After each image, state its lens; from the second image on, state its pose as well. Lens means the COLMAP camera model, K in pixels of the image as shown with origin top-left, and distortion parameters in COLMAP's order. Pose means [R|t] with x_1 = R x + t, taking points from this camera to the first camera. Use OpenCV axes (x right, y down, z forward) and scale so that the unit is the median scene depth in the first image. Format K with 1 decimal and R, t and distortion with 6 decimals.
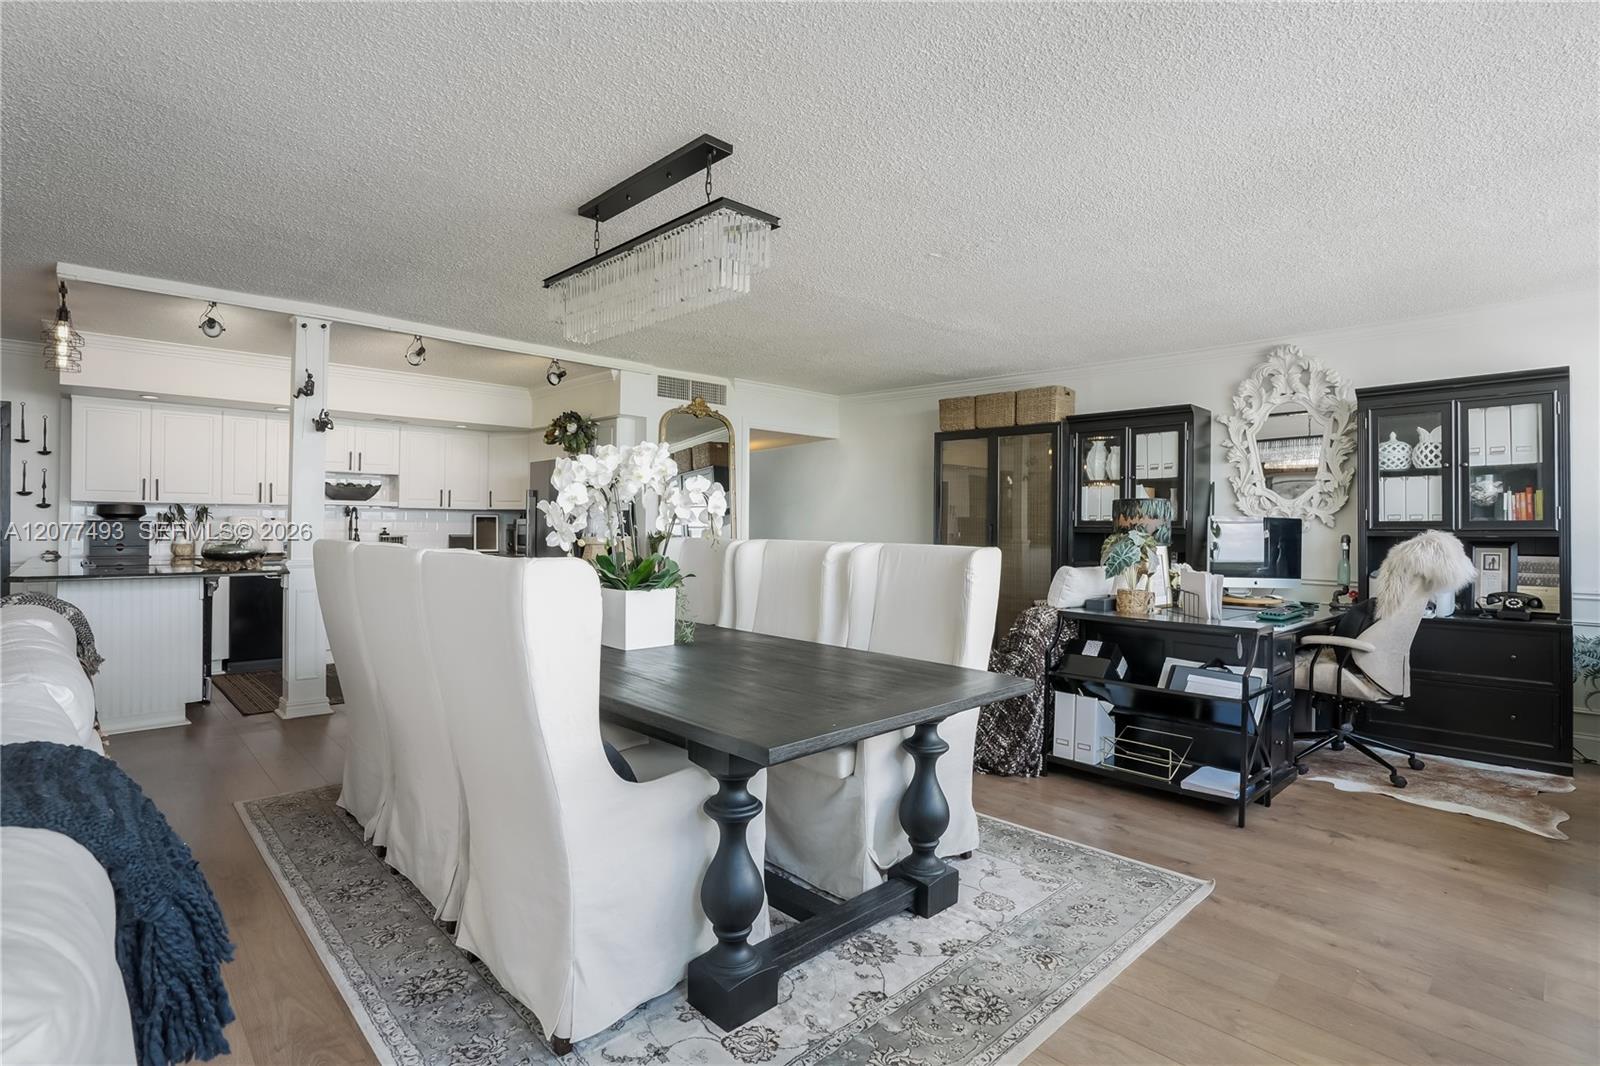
lens RADIAL K [[778.2, 0, 790.4], [0, 778.2, 526.8], [0, 0, 1]] dist [-0.064574, 0.030039]
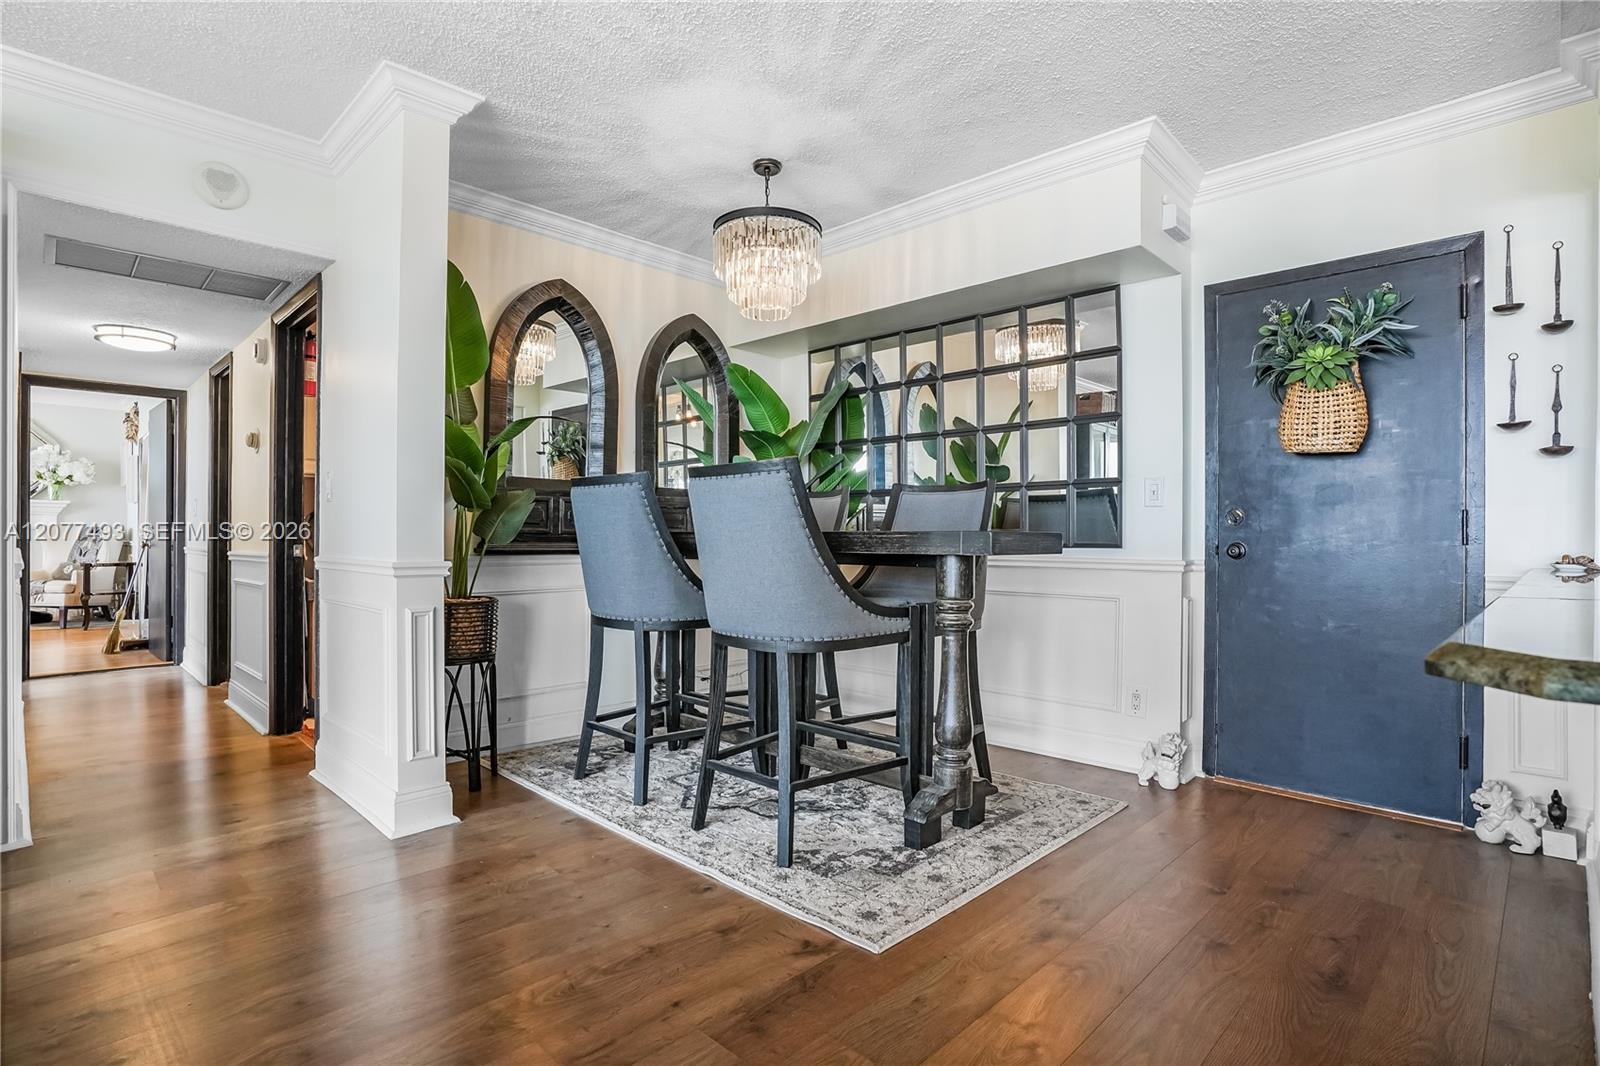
lens RADIAL K [[797.9, 0, 797.3], [0, 797.9, 533.8], [0, 0, 1]] dist [-0.068852, 0.032553]
pose [[0.031377, -0.015304, -0.999390, -0.585320], [-0.009574, 0.999832, -0.015612, 0.031380], [0.999462, 0.010058, 0.031225, 0.568882]]
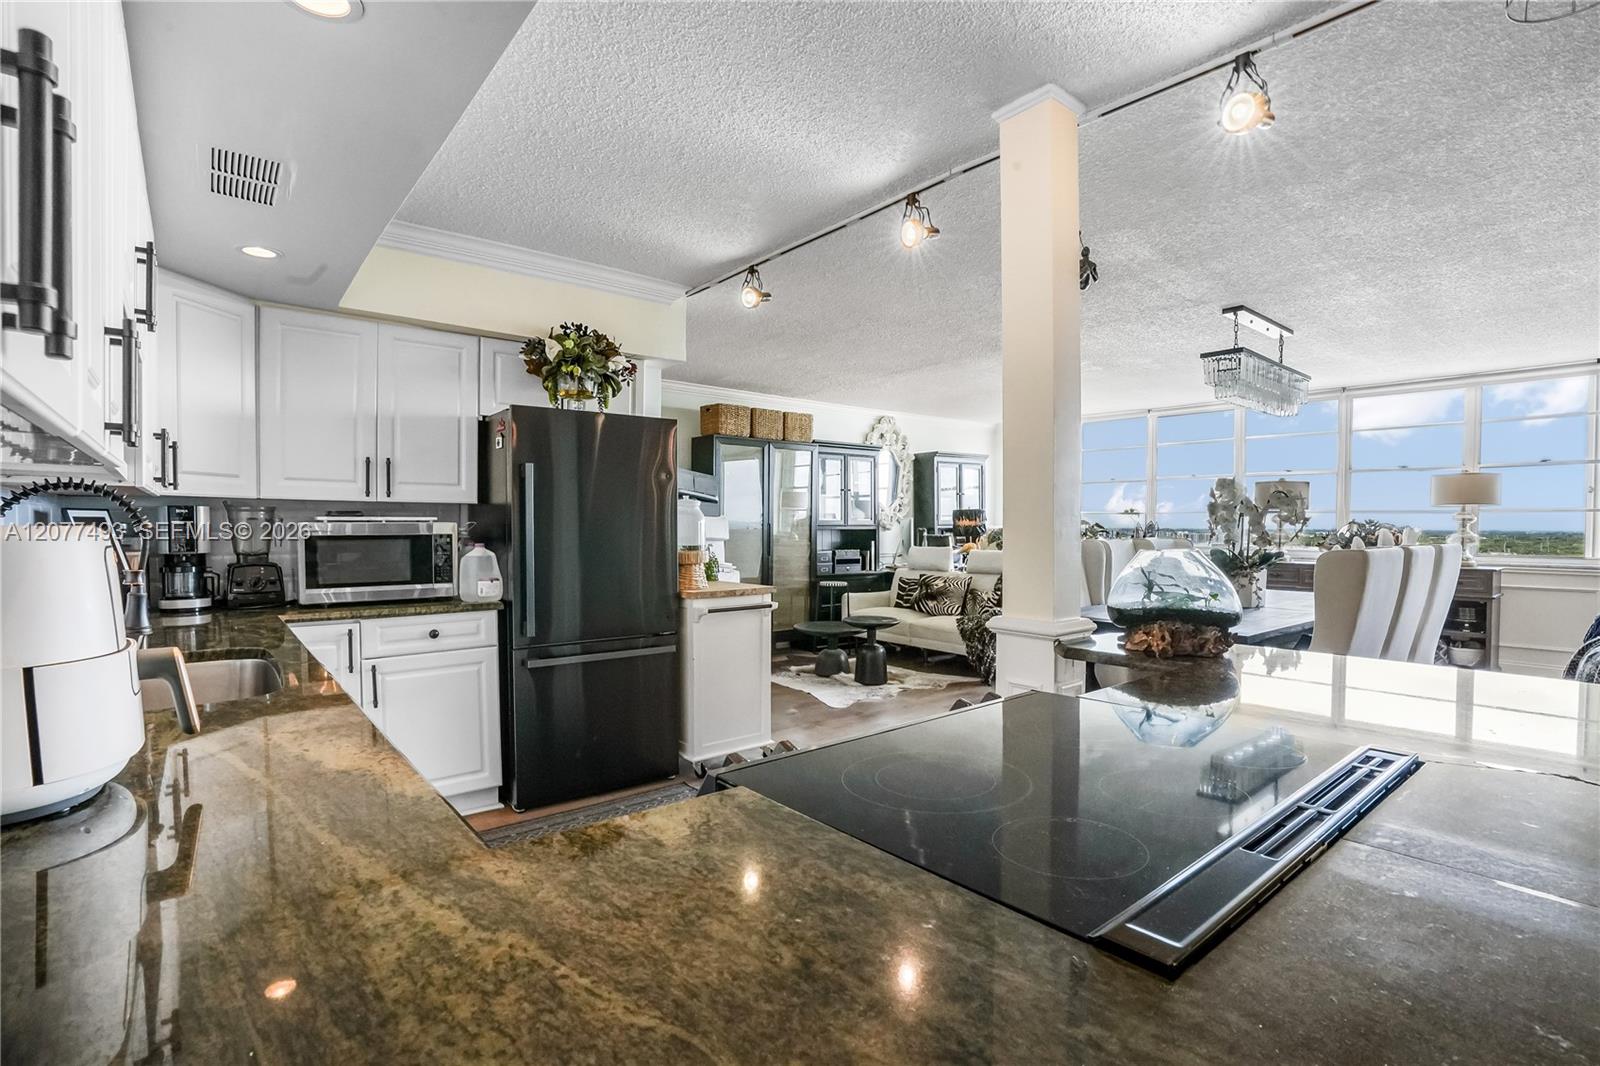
lens RADIAL K [[765.0, 0, 806.8], [0, 765.0, 539.4], [0, 0, 1]] dist [-0.068548, 0.024584]
pose [[0.065939, -0.032943, 0.997280, -0.962838], [0.001109, 0.999457, 0.032942, -0.017848], [-0.997823, -0.001066, 0.065940, 0.958475]]
